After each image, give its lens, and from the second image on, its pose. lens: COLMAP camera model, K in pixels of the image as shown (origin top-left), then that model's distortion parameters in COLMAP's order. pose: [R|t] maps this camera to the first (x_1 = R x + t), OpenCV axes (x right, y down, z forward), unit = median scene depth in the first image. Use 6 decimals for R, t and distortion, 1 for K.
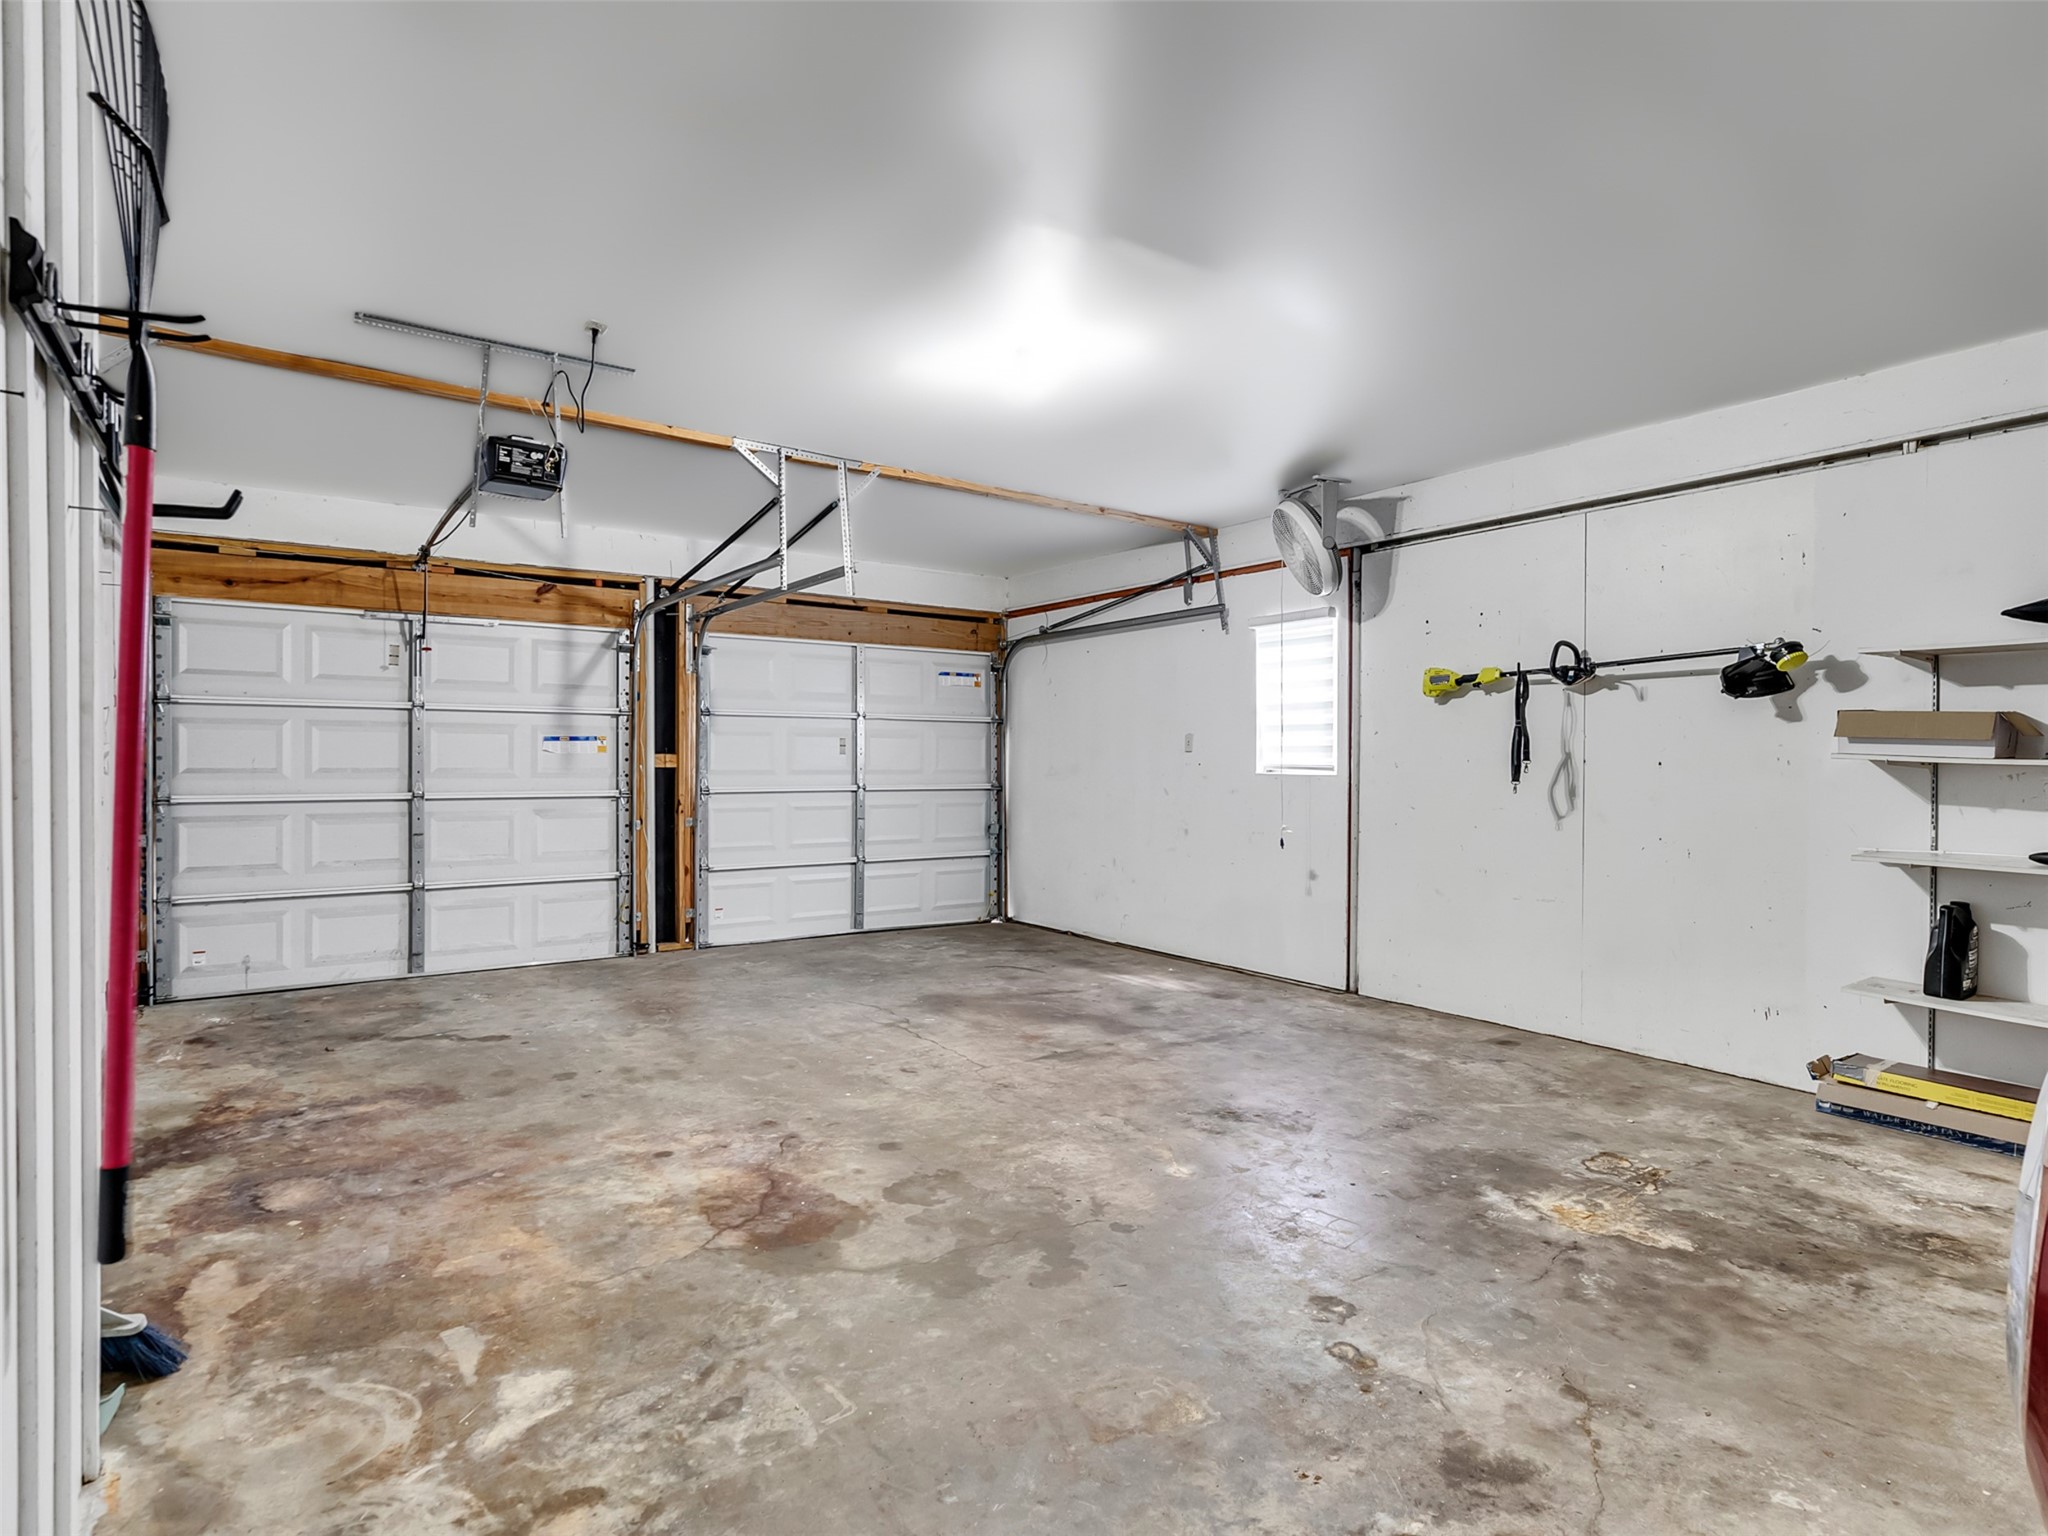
lens RADIAL K [[1049.2, 0, 1018.5], [0, 1049.2, 767.6], [0, 0, 1]] dist [-0.006365, 0.004042]
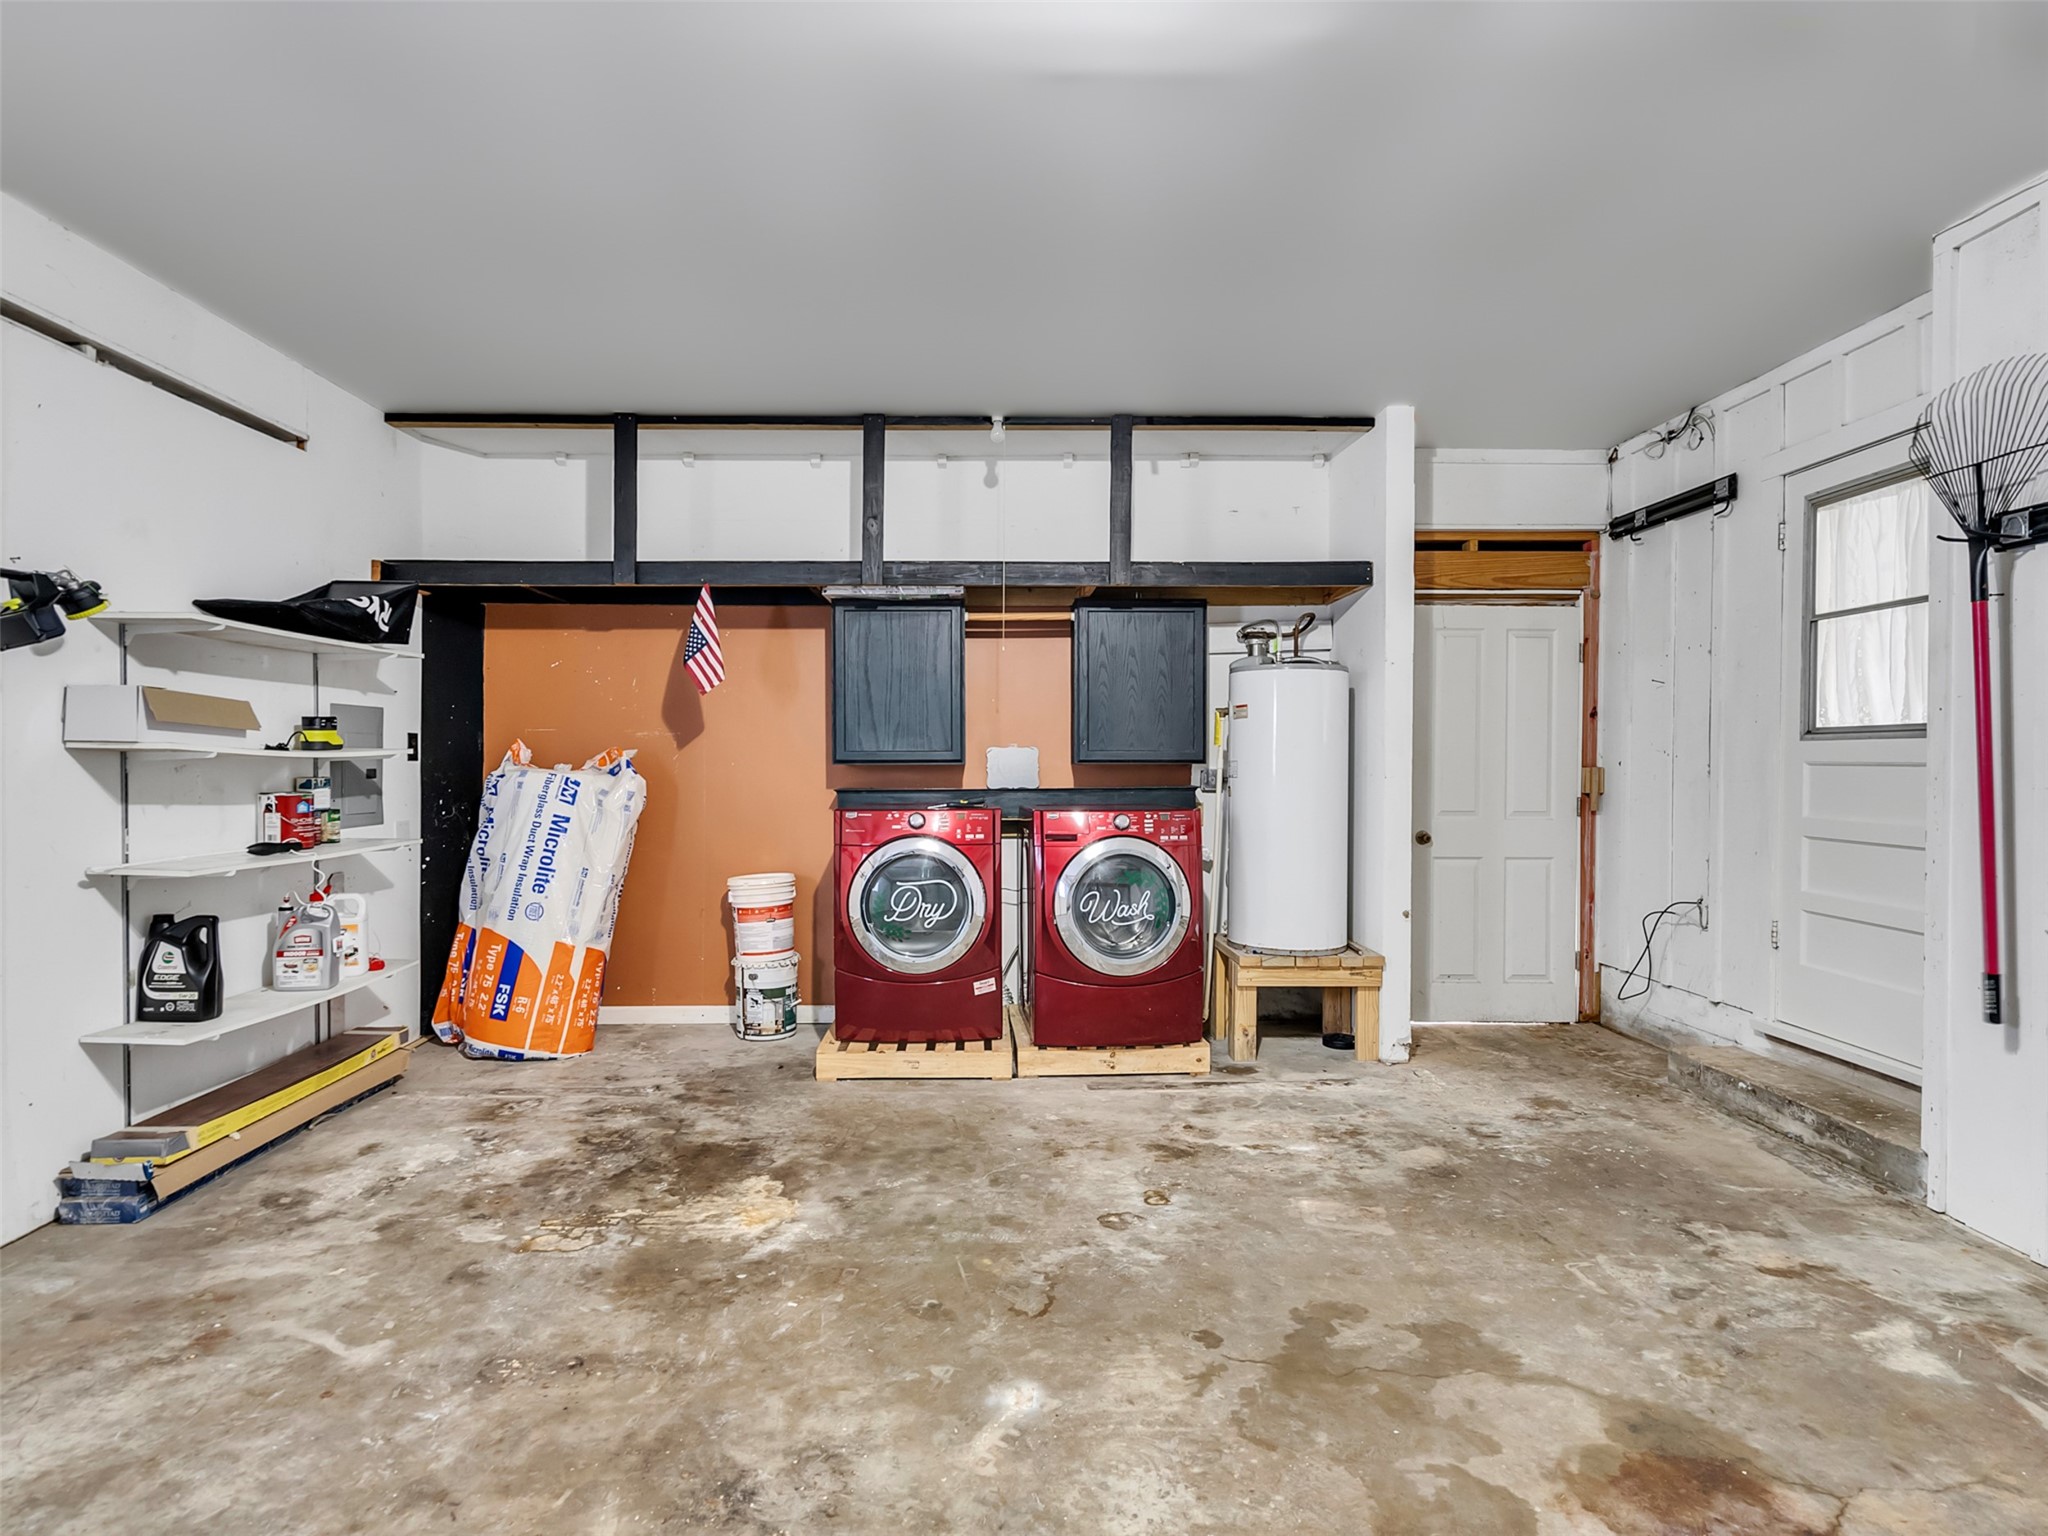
lens RADIAL K [[1049.2, 0, 1001.9], [0, 1049.2, 763.1], [0, 0, 1]] dist [-0.006365, 0.004042]
pose [[-0.818734, -0.008957, 0.574103, -0.227235], [-0.002220, 0.999920, 0.012434, -0.012690], [-0.574168, 0.008906, -0.818689, 1.728772]]
